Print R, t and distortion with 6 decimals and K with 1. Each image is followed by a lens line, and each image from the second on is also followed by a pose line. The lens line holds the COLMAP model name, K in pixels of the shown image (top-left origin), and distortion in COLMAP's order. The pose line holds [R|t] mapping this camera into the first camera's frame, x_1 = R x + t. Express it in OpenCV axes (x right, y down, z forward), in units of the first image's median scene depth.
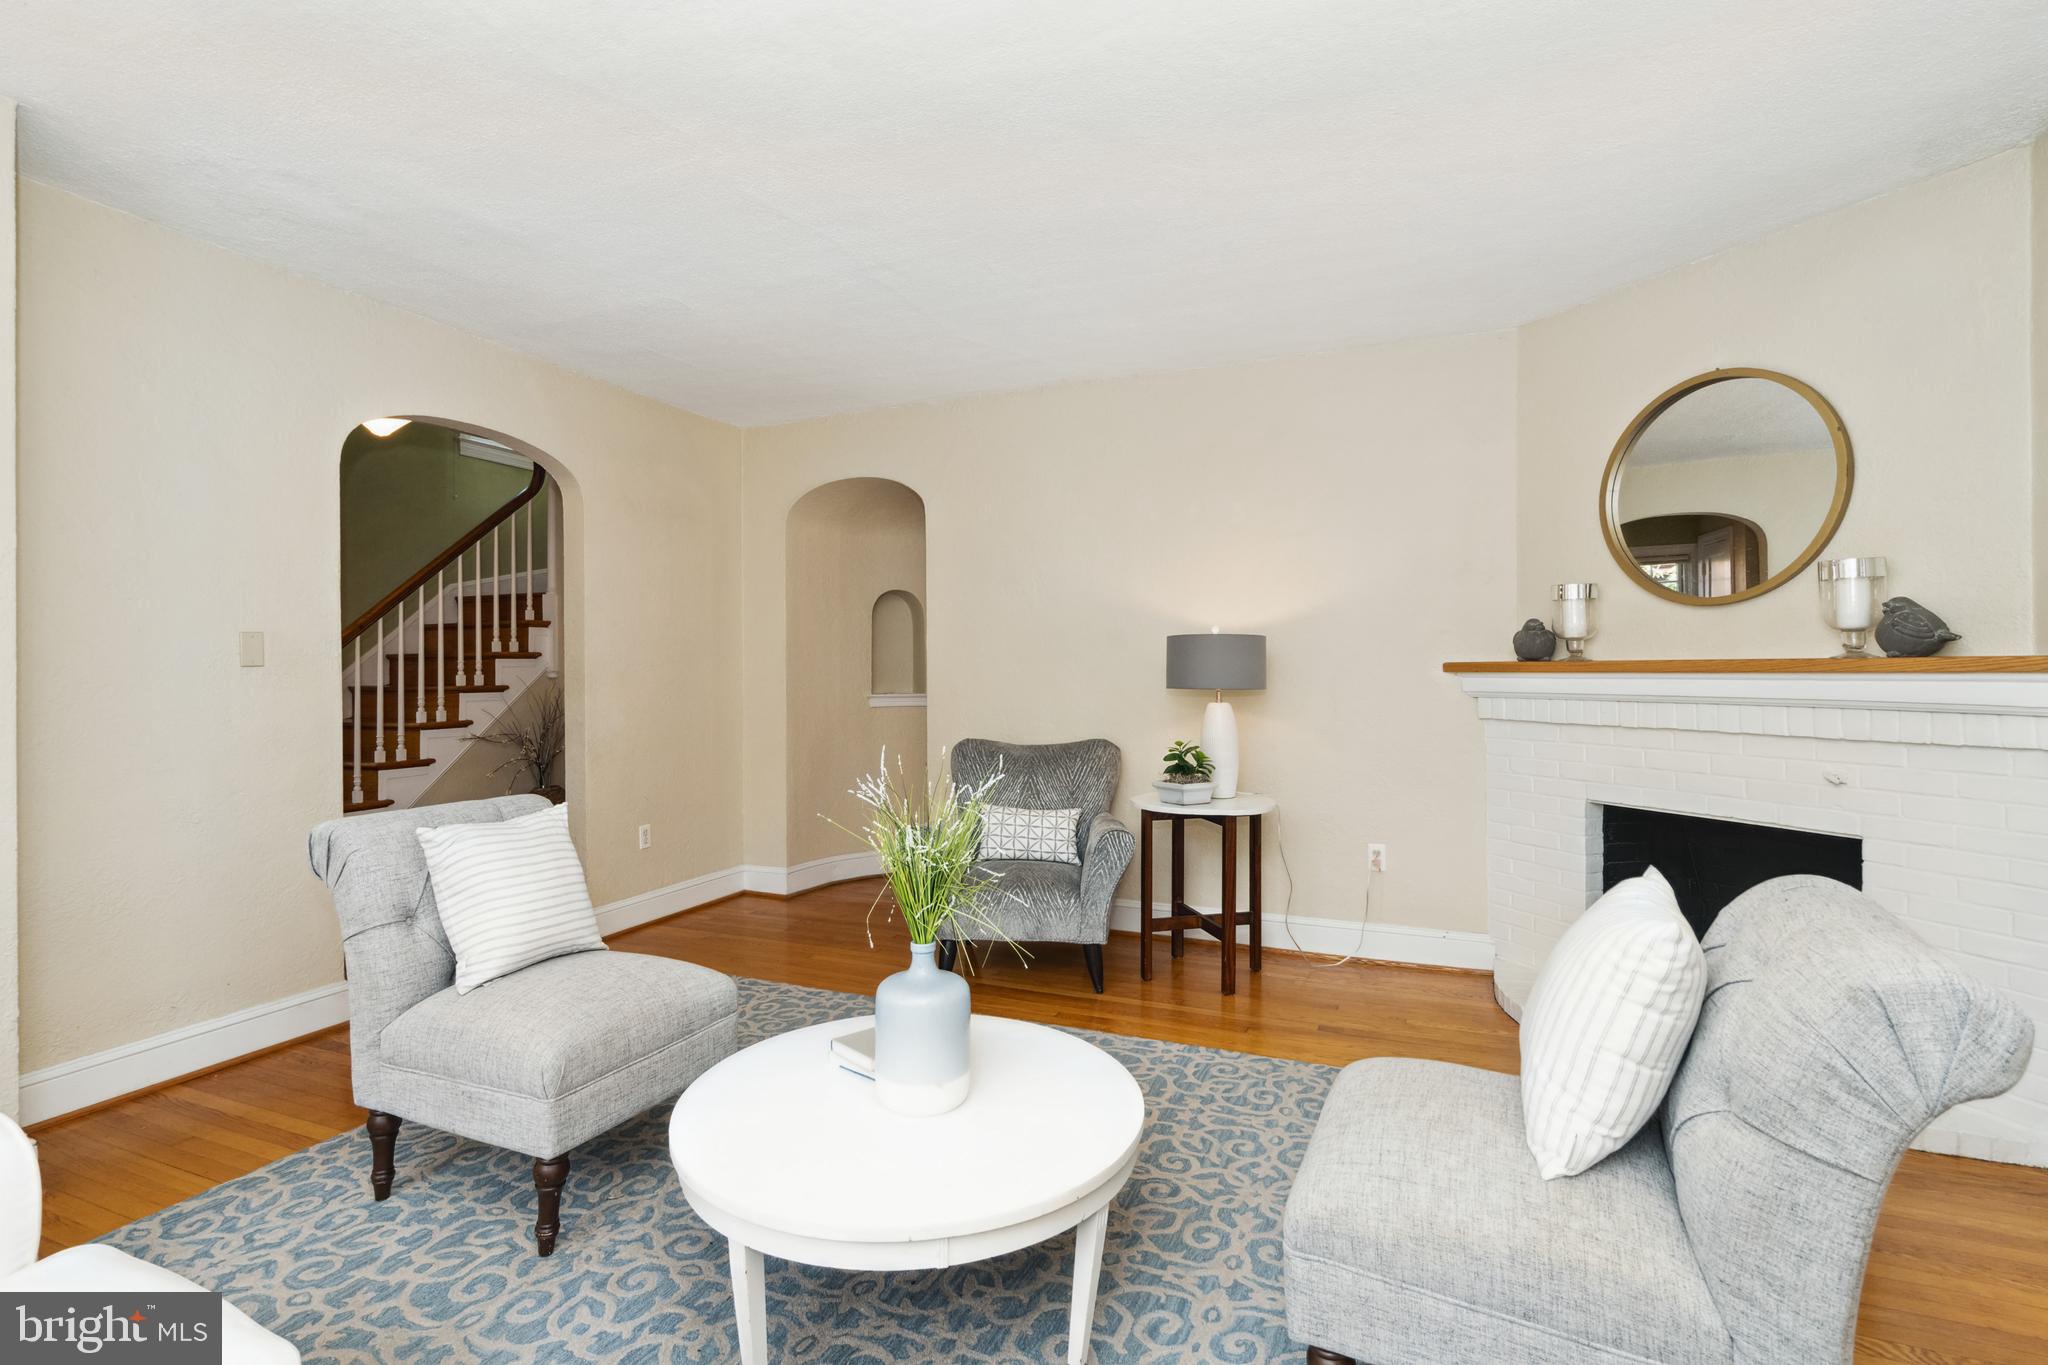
lens RADIAL K [[972.6, 0, 1021.3], [0, 972.6, 673.5], [0, 0, 1]] dist [0.000148, -0.000273]
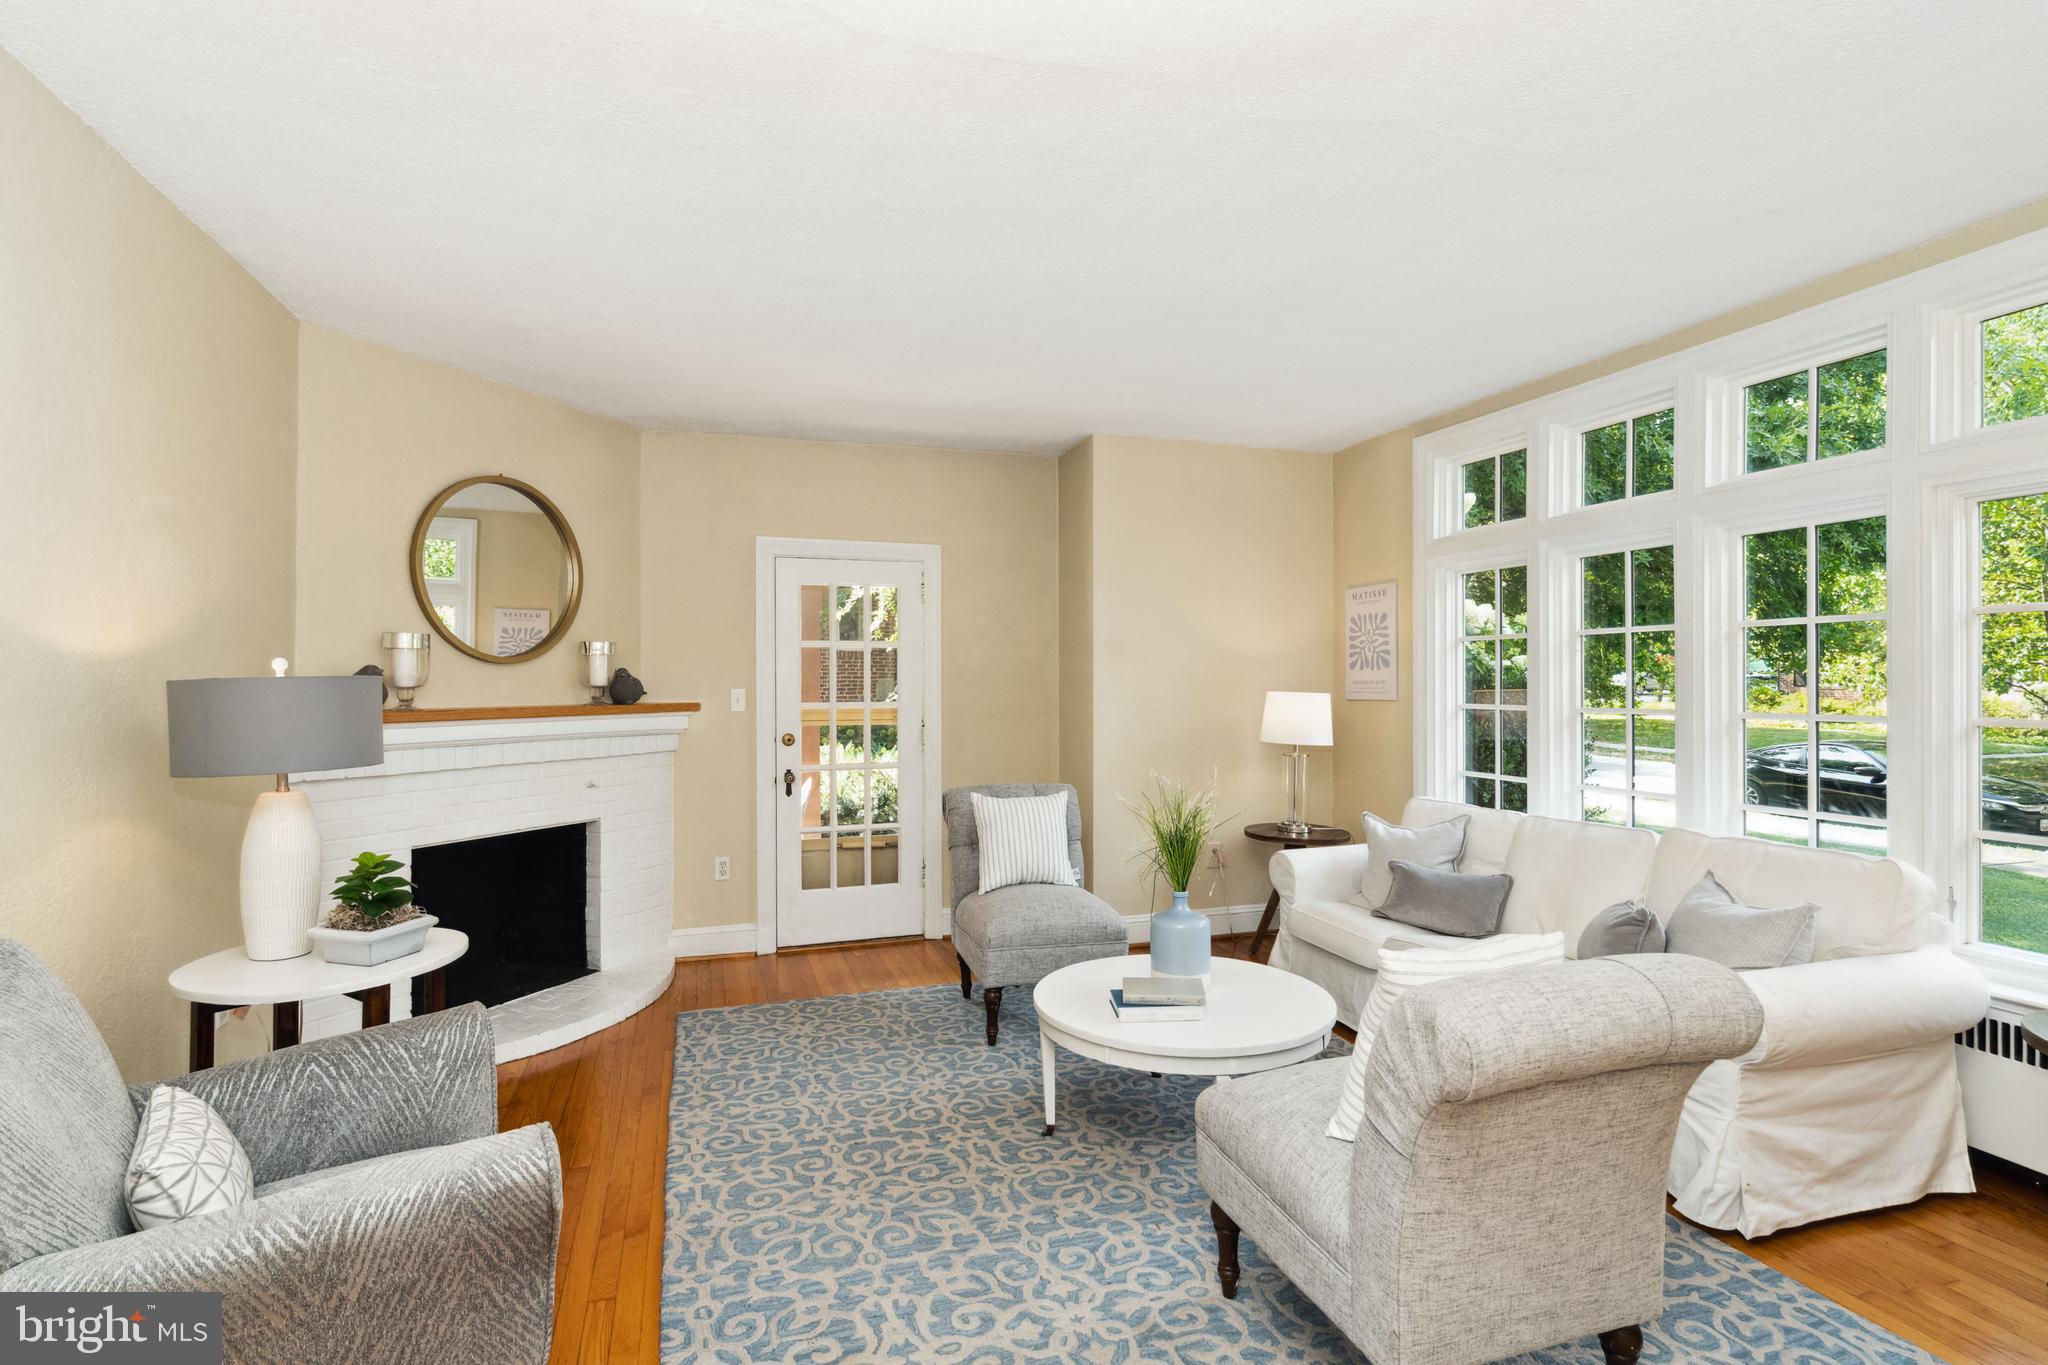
lens RADIAL K [[972.6, 0, 1020.4], [0, 972.6, 686.7], [0, 0, 1]] dist [0.000148, -0.000273]
pose [[-0.666972, 0.003702, 0.745074, -0.747942], [0.011292, 0.999923, 0.005140, -0.044882], [-0.744997, 0.011842, -0.666962, 1.514577]]
